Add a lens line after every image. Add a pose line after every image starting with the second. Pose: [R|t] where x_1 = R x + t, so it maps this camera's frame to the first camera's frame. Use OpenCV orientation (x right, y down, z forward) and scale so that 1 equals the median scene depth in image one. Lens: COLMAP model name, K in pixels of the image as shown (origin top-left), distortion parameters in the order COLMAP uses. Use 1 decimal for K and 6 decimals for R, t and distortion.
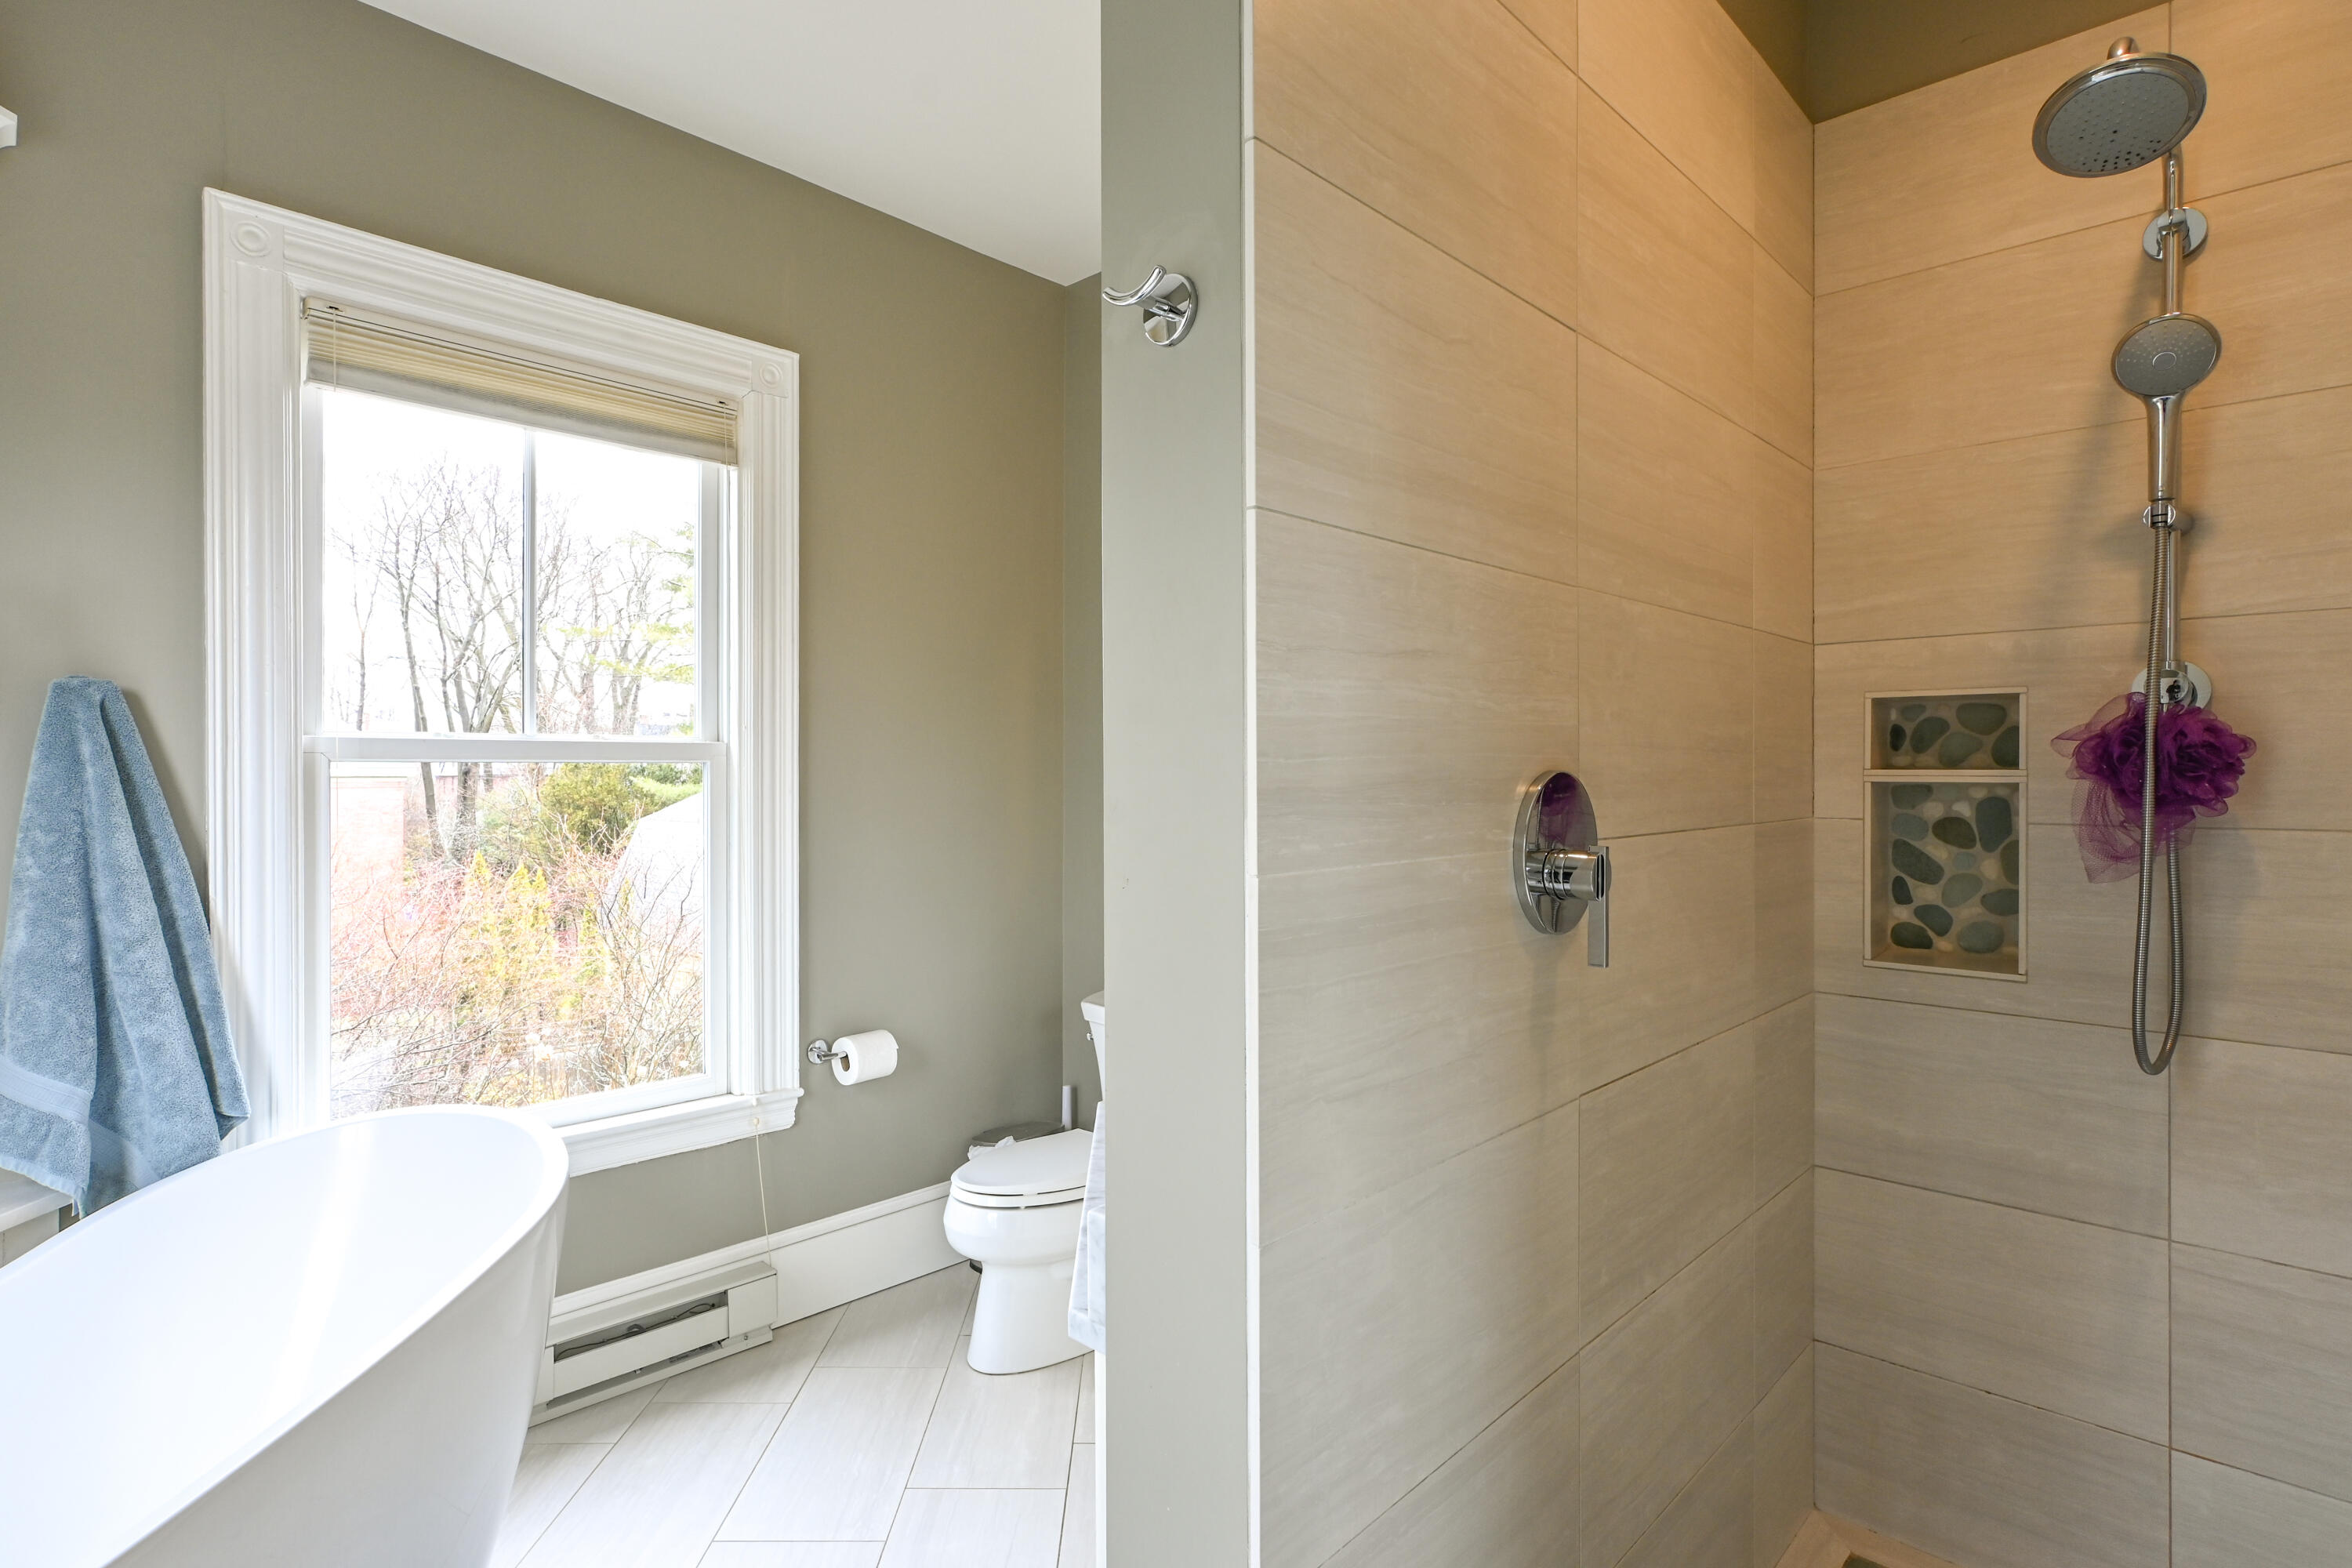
lens RADIAL K [[1197.1, 0, 1162.8], [0, 1197.1, 781.4], [0, 0, 1]] dist [-0.006676, 0.003809]
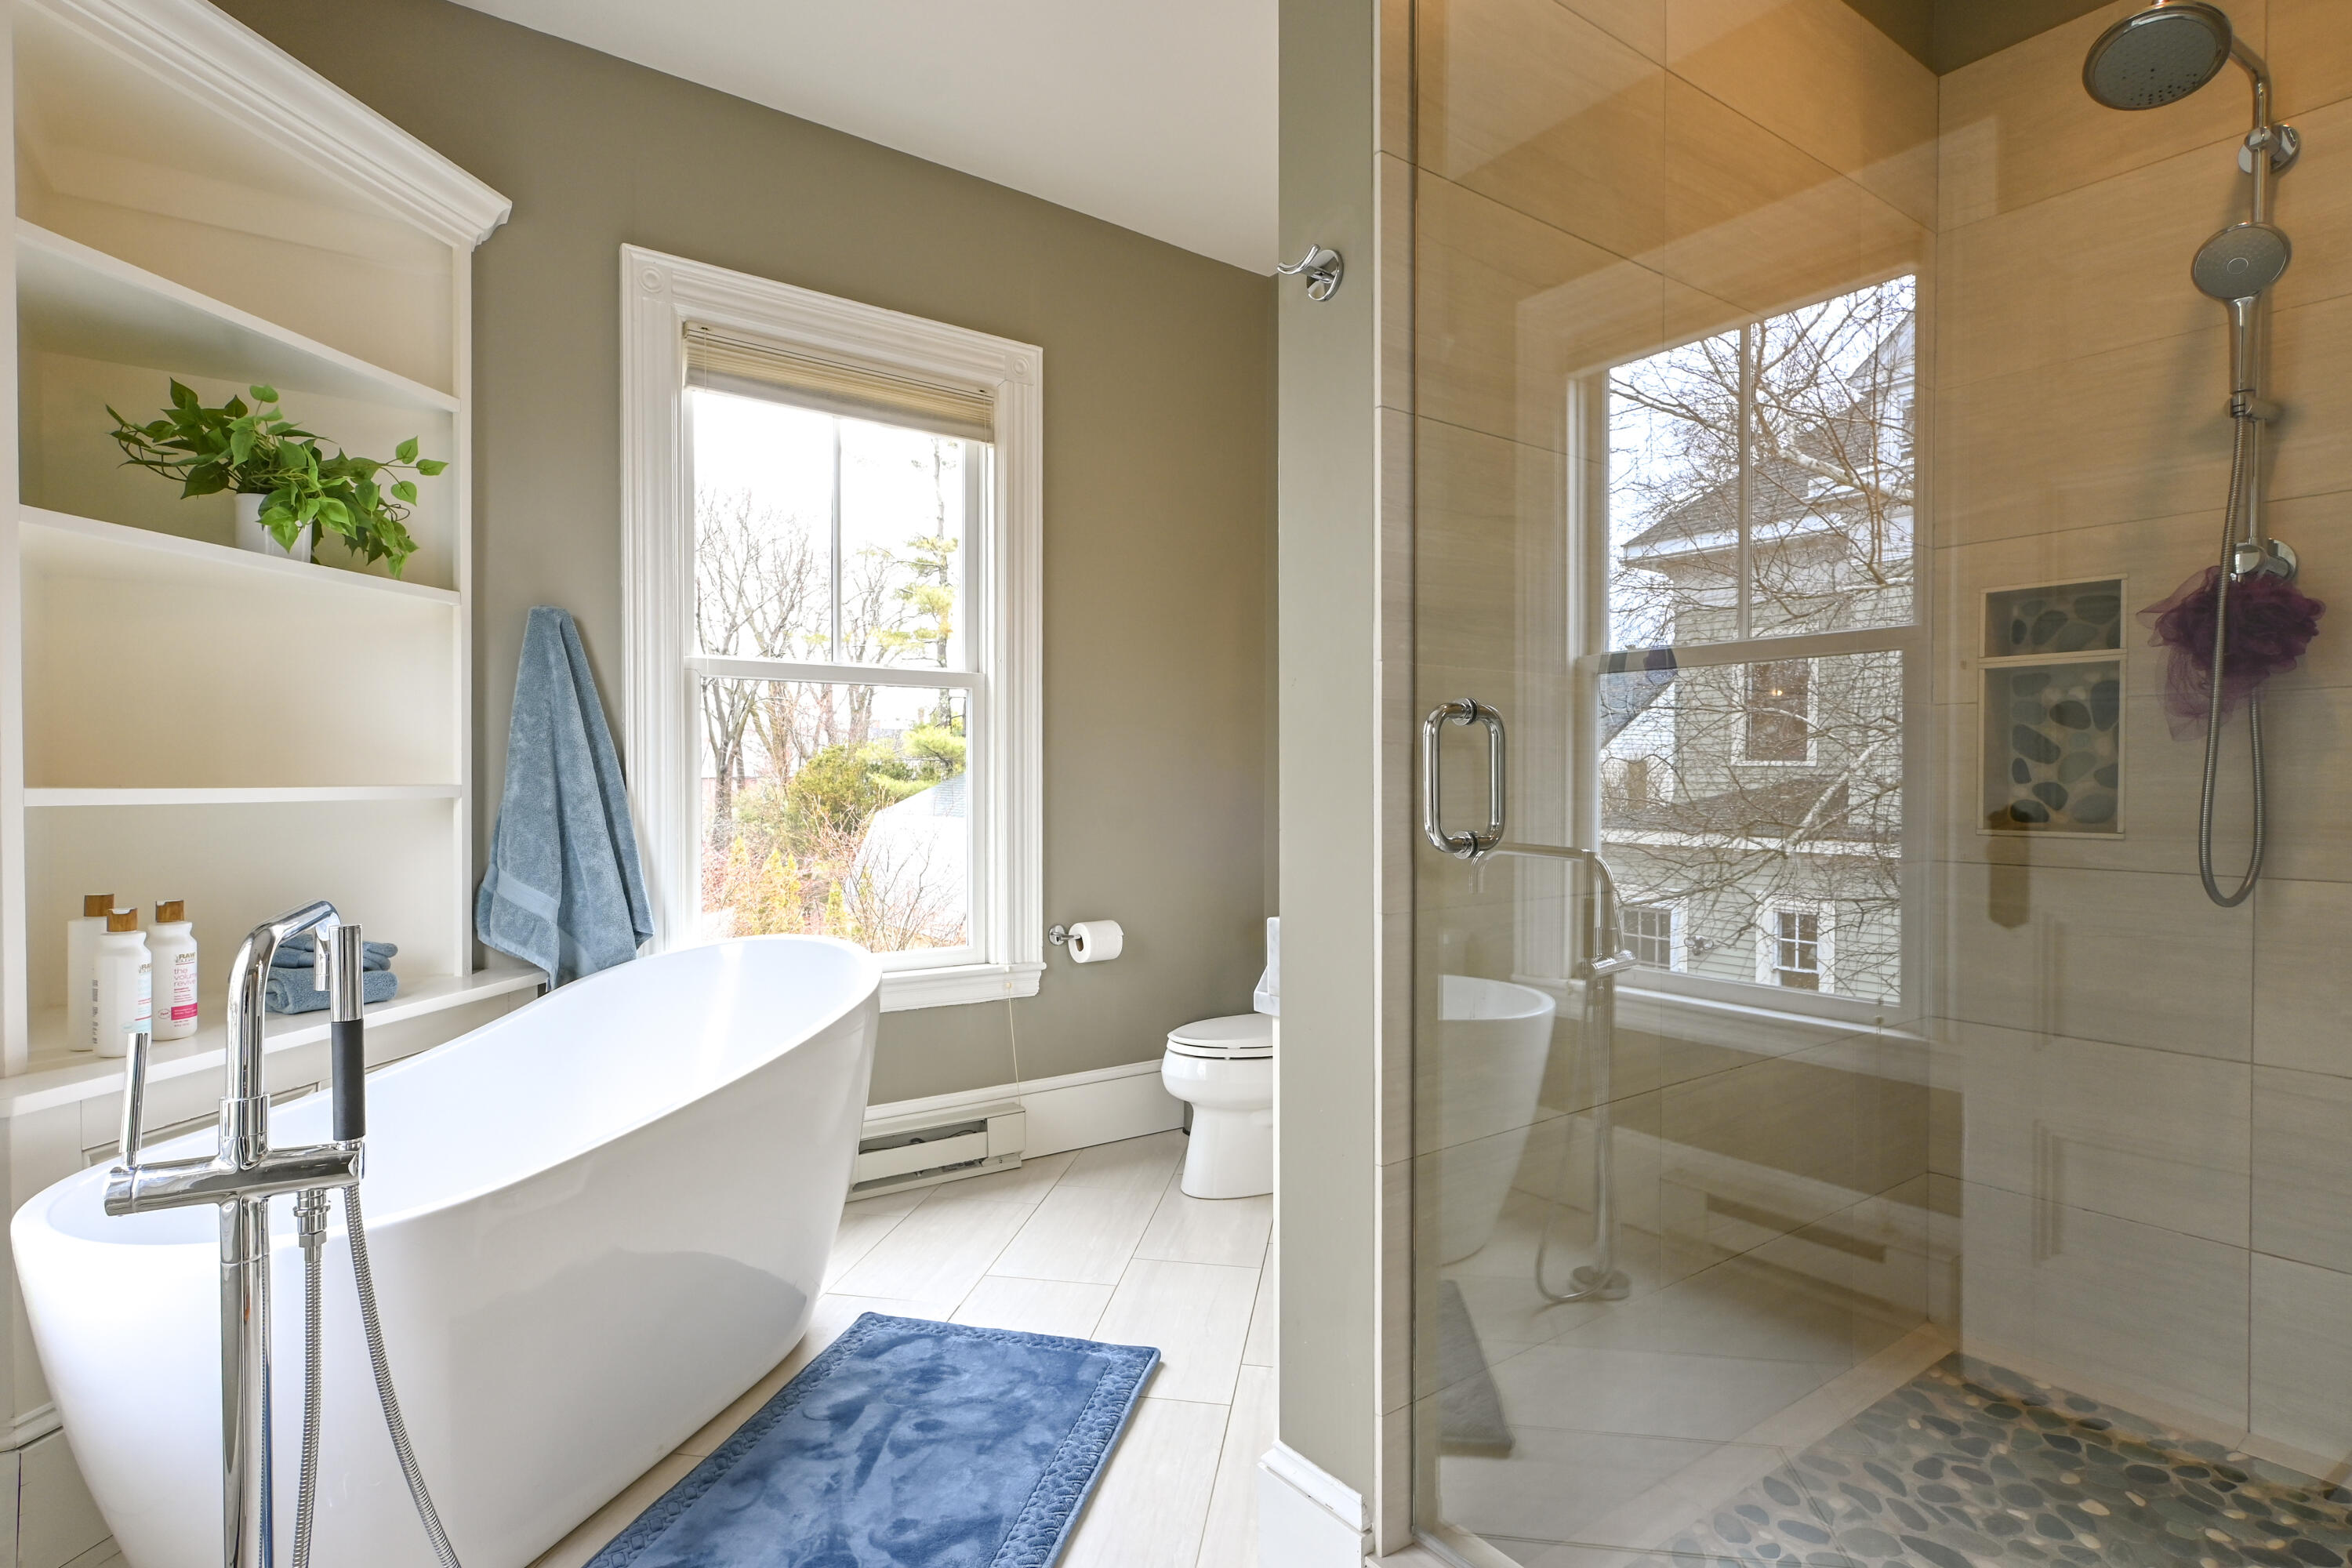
lens RADIAL K [[1197.1, 0, 1166.8], [0, 1197.1, 793.3], [0, 0, 1]] dist [-0.006676, 0.003809]
pose [[0.985113, 0.003968, -0.171864, 0.034609], [-0.002199, 0.999943, 0.010484, 0.107152], [0.171896, -0.009950, 0.985065, -0.227305]]
